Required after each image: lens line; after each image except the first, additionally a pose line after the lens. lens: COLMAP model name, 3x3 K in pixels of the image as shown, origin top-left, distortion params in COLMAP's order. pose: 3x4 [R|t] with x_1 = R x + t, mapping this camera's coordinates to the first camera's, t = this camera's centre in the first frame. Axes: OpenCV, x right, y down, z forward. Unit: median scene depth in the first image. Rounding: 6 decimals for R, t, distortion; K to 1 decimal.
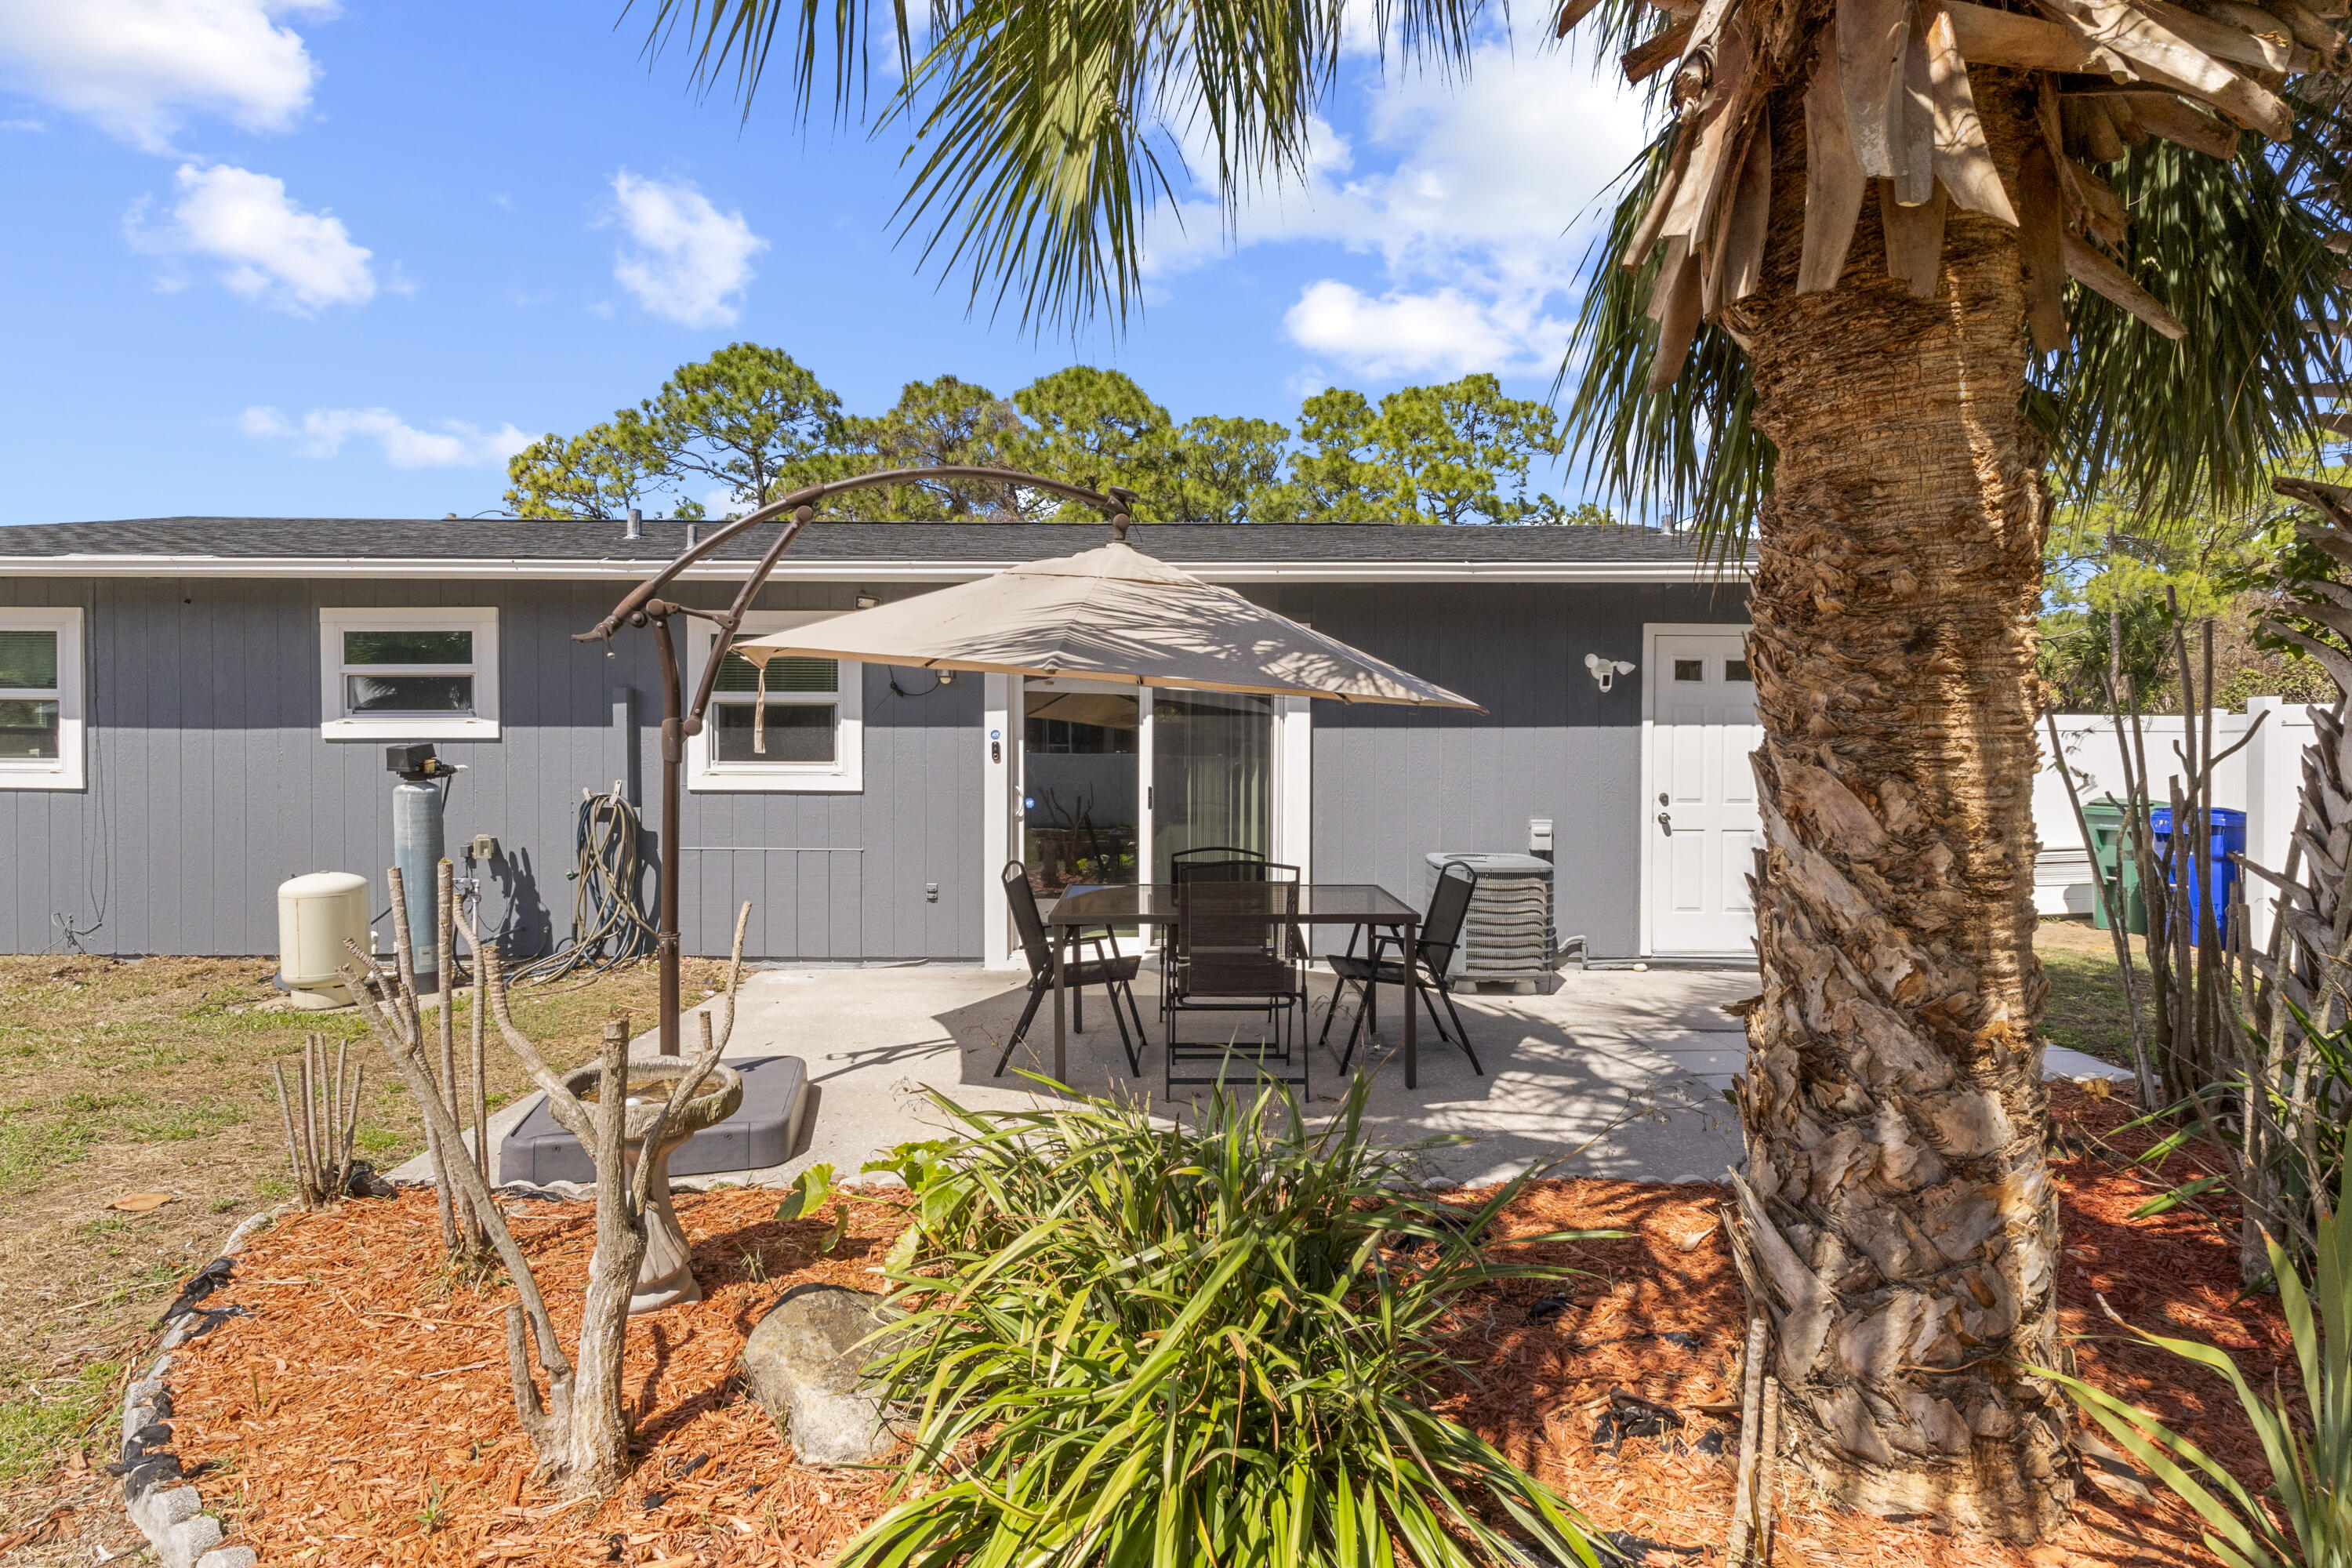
lens RADIAL K [[1176.2, 0, 1176.0], [0, 1176.2, 784.0], [0, 0, 1]] dist [0.002757, 0.000080]
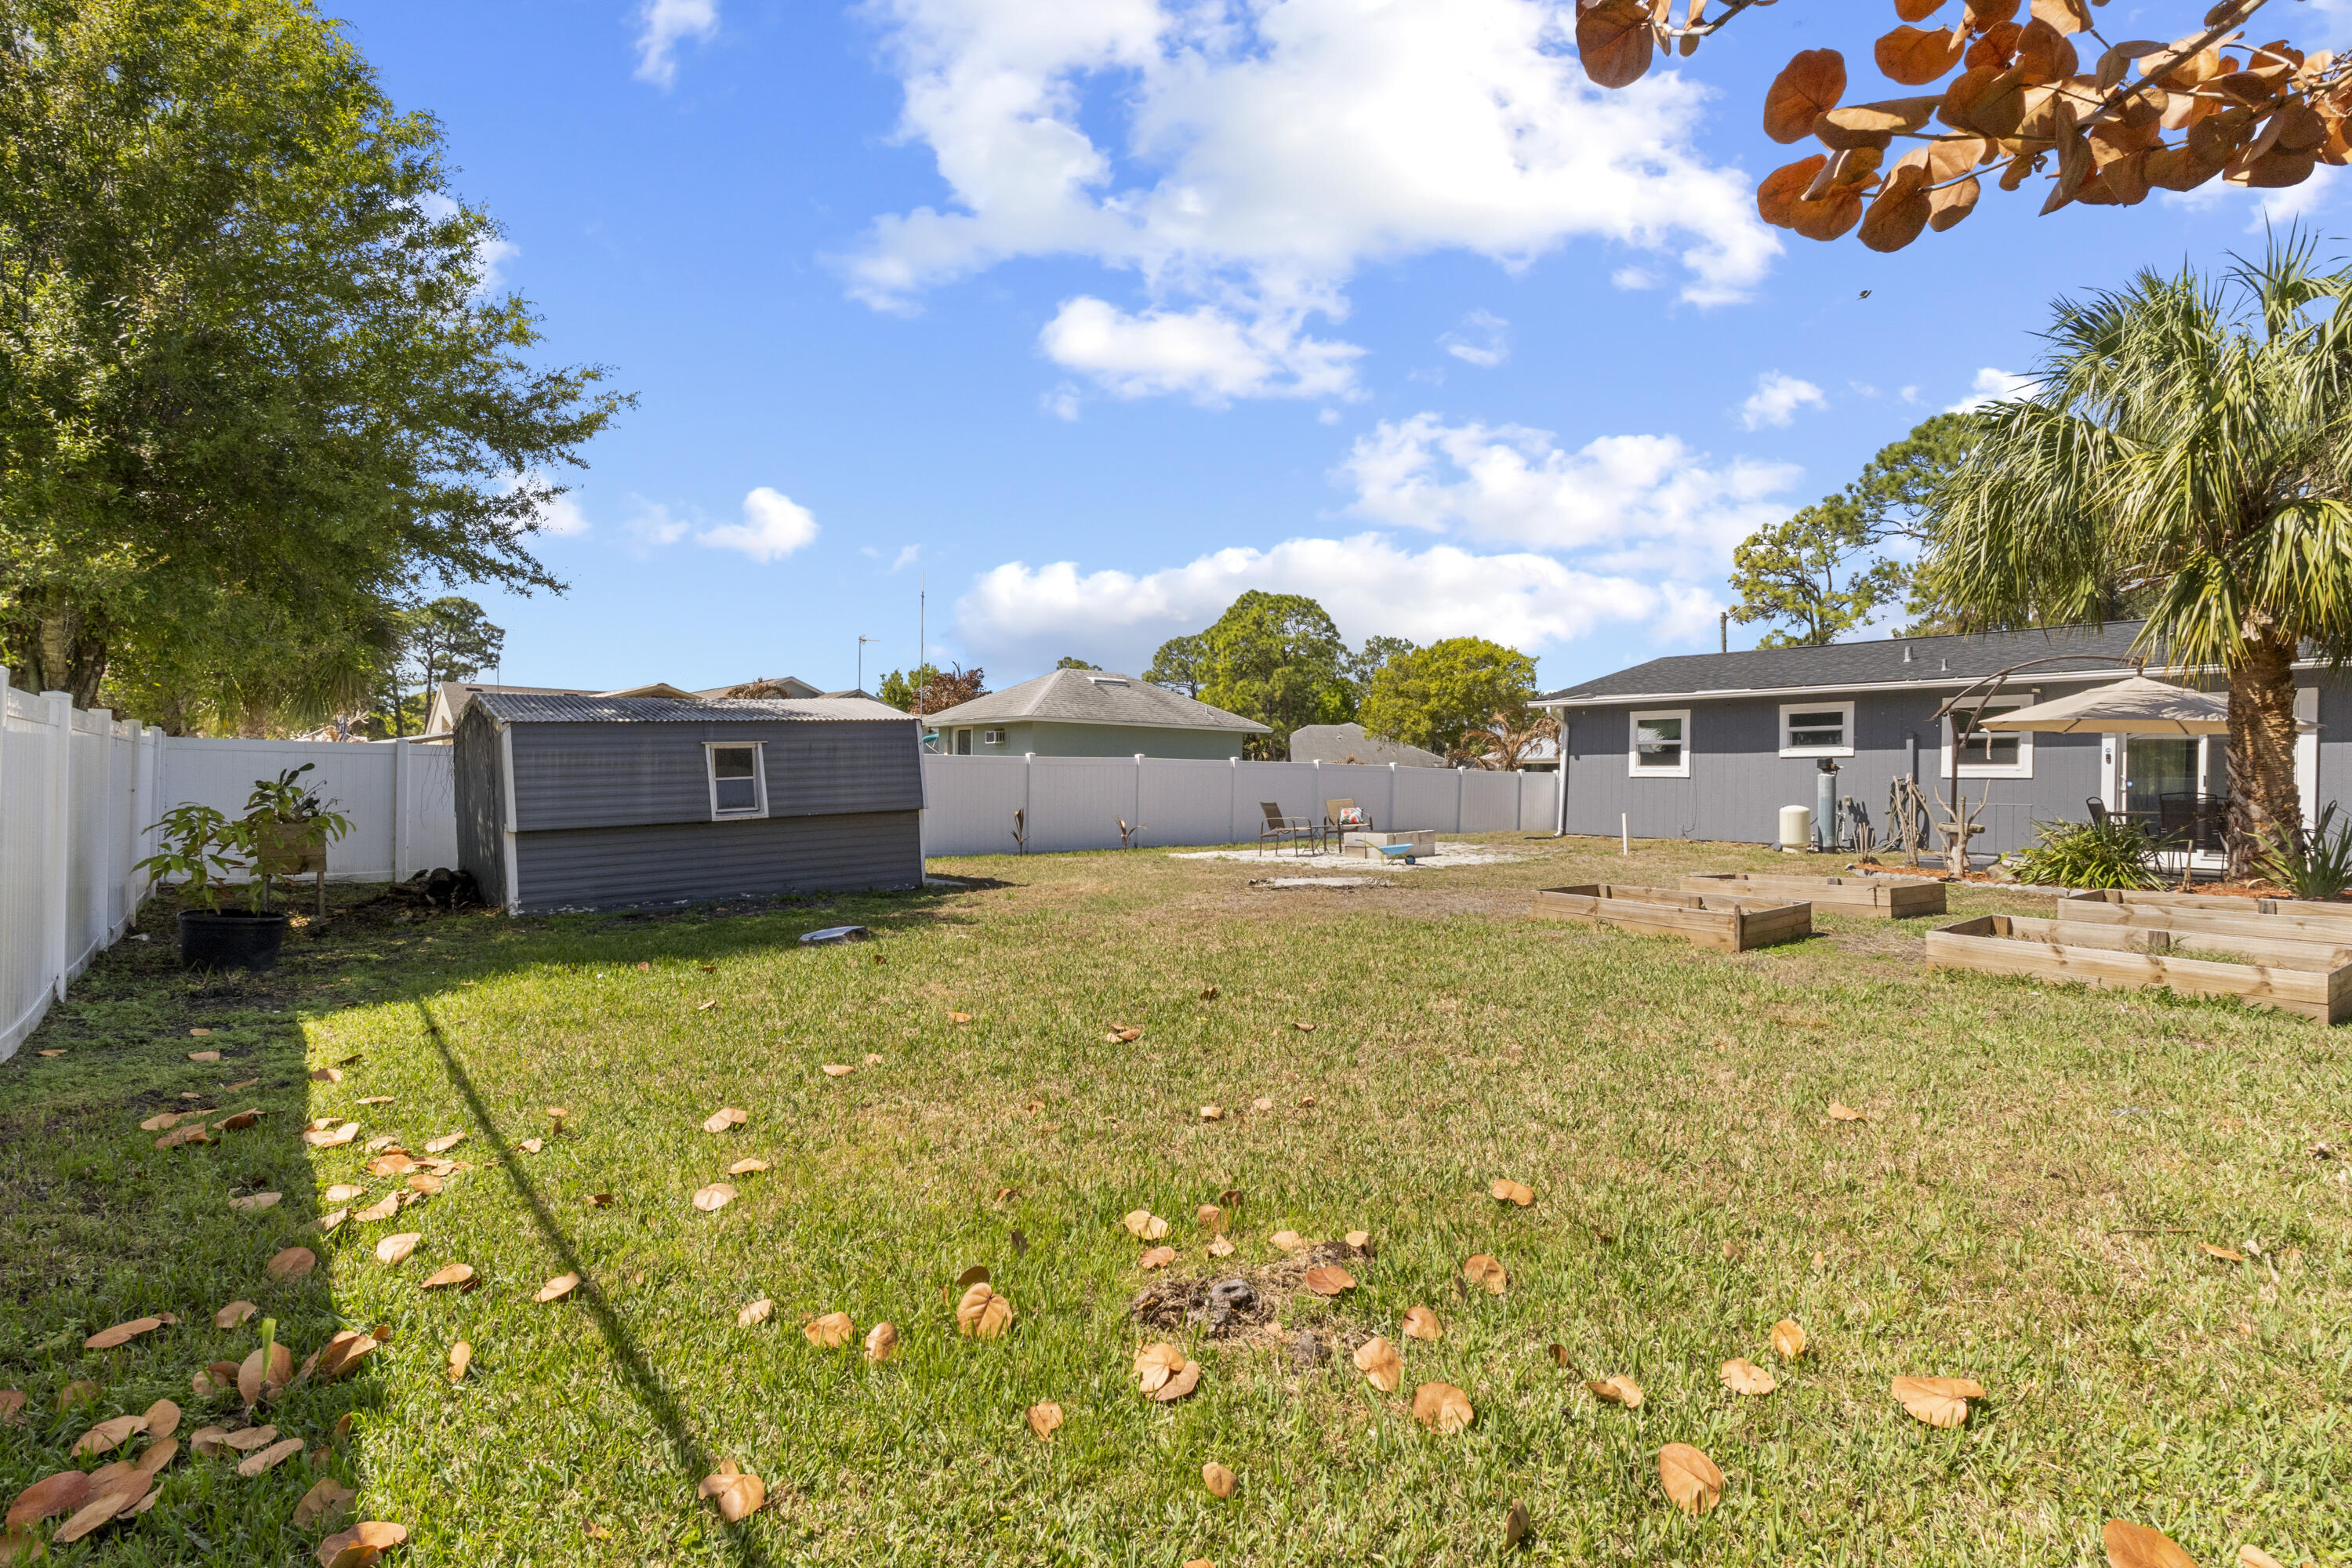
lens RADIAL K [[1223.1, 0, 1176.0], [0, 1223.1, 784.0], [0, 0, 1]] dist [0.003579, 0.000368]
pose [[0.625065, 0.003016, -0.780567, 0.502206], [-0.027951, 0.999438, -0.018520, 0.102887], [0.780072, 0.033394, 0.624798, -1.616881]]
